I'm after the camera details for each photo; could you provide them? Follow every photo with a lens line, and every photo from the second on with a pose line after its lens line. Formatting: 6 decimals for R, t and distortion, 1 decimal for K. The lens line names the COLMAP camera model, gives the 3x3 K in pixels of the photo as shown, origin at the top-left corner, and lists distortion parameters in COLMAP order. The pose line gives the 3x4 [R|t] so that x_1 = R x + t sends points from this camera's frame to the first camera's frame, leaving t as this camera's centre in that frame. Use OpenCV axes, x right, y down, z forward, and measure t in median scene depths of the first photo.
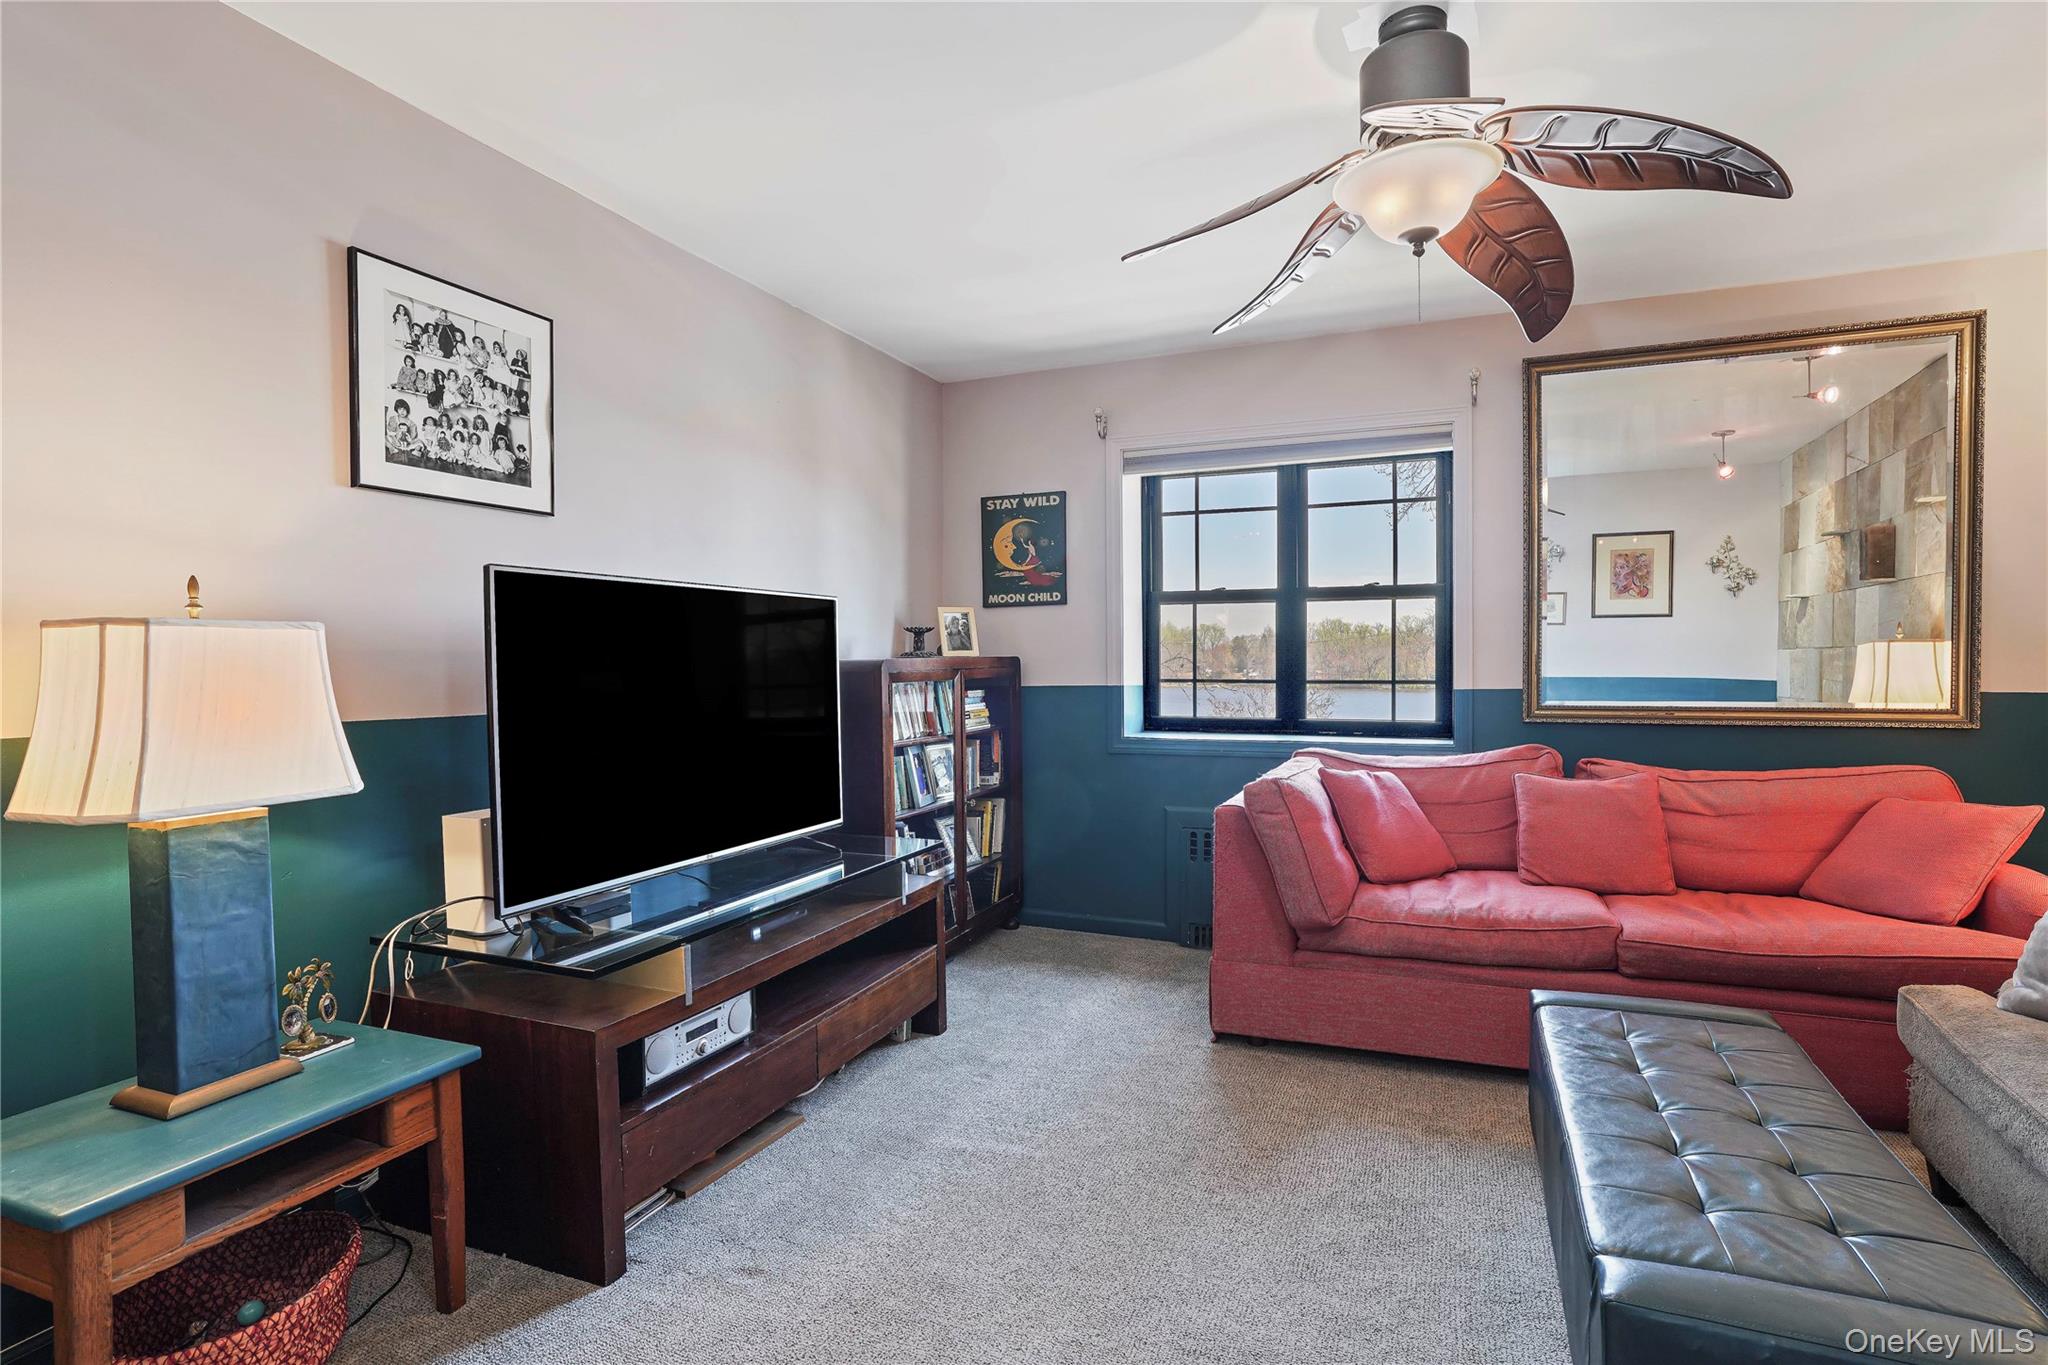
lens RADIAL K [[1004.1, 0, 1025.8], [0, 1004.1, 697.8], [0, 0, 1]] dist [-0.033658, 0.010268]
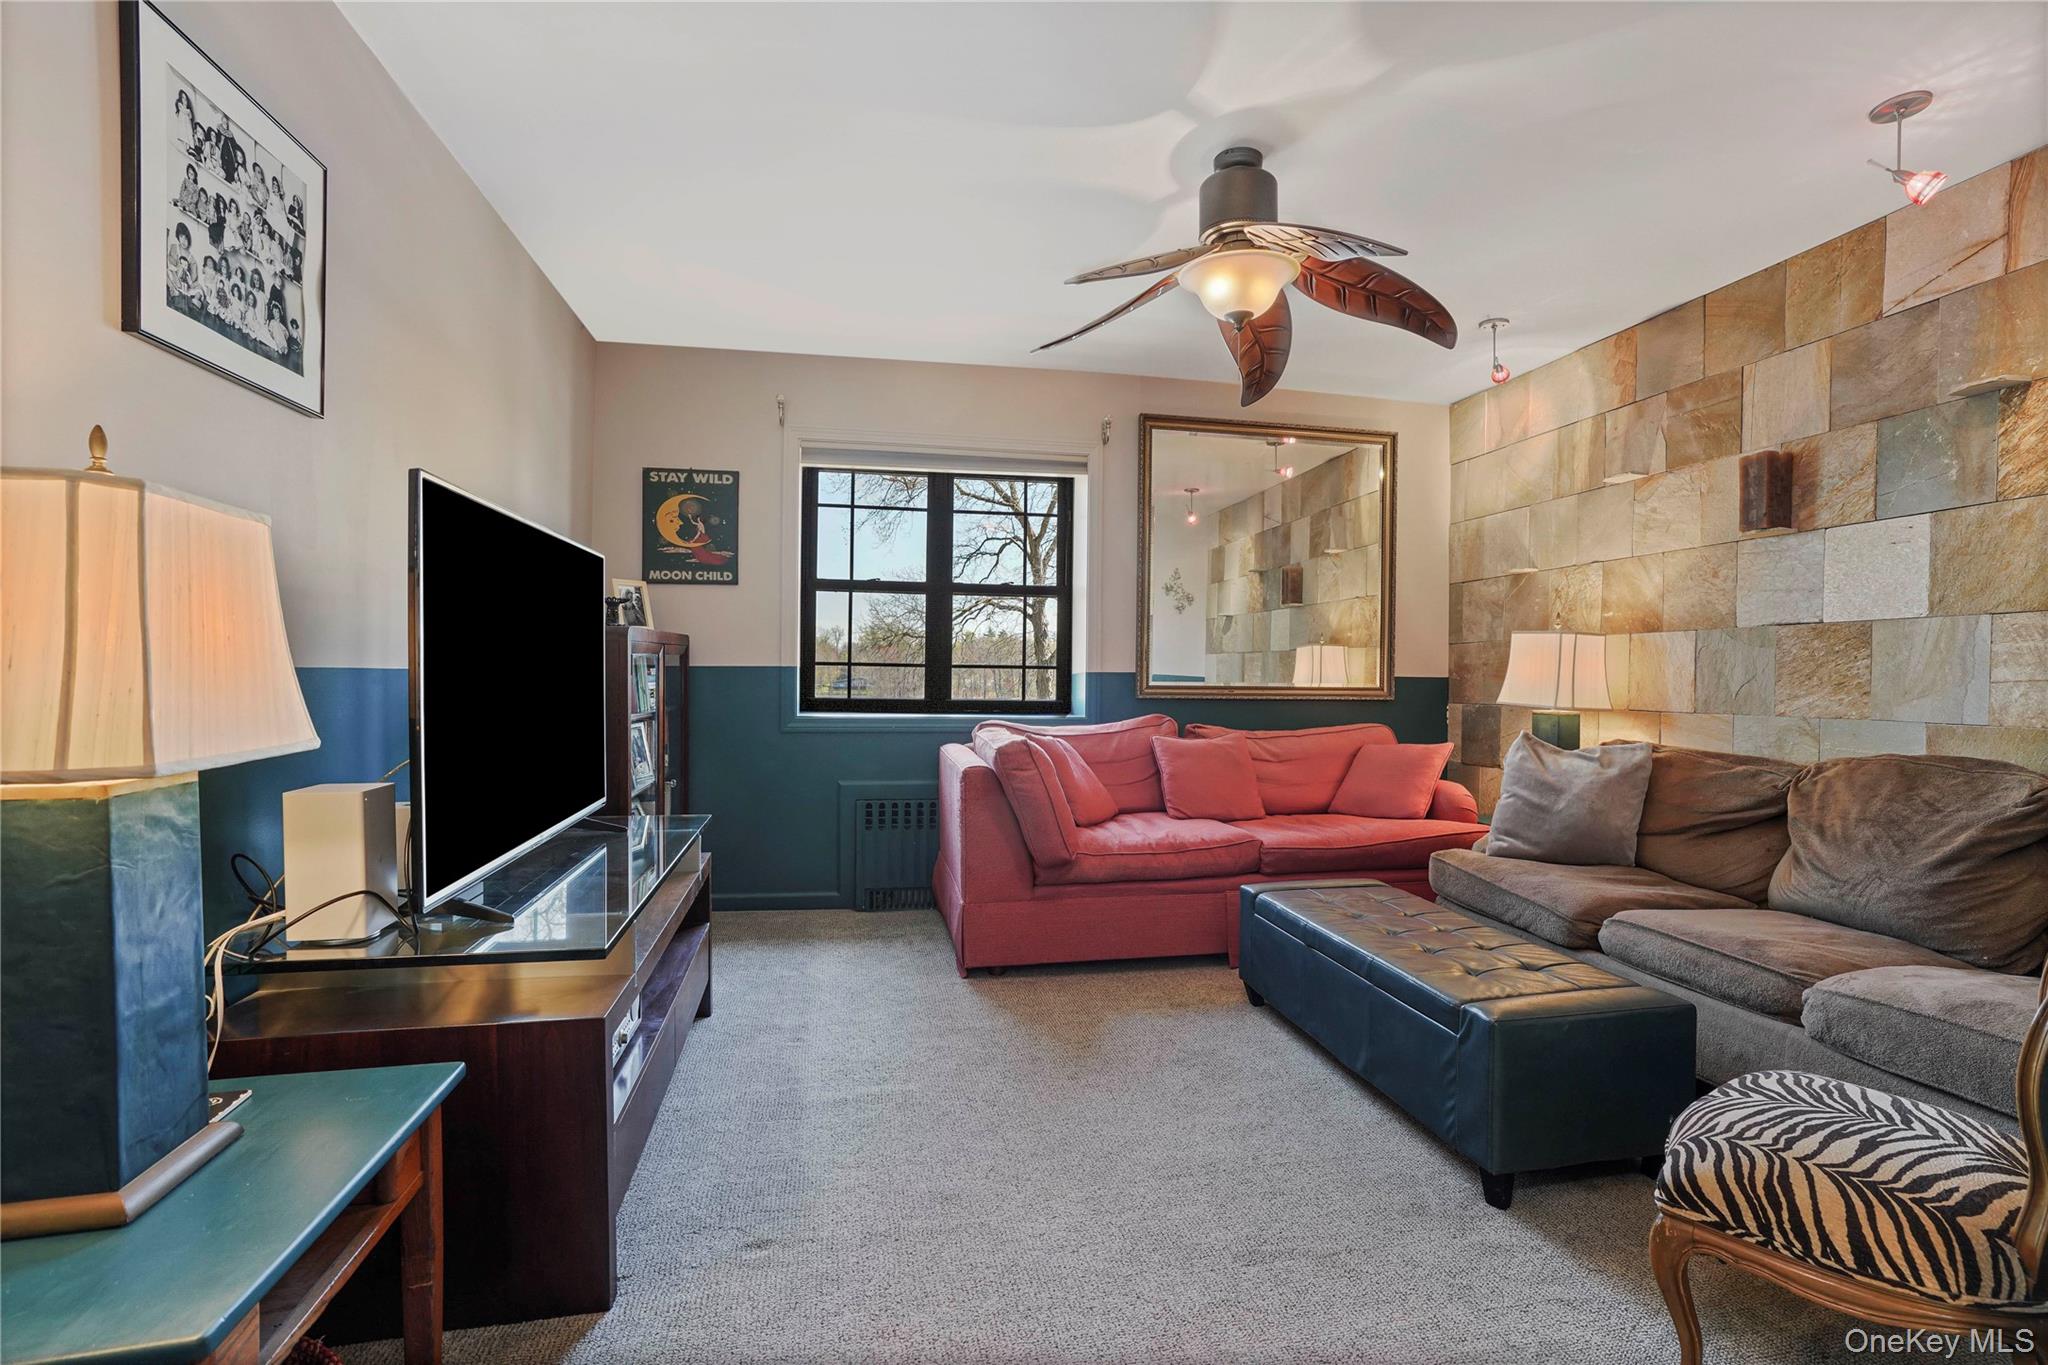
lens RADIAL K [[956.9, 0, 1062.2], [0, 956.9, 704.6], [0, 0, 1]] dist [-0.045775, 0.018713]
pose [[0.827381, -0.004043, 0.561627, -0.335143], [0.001709, 0.999988, 0.004681, 0.033435], [-0.561639, -0.002914, 0.827377, 0.052510]]
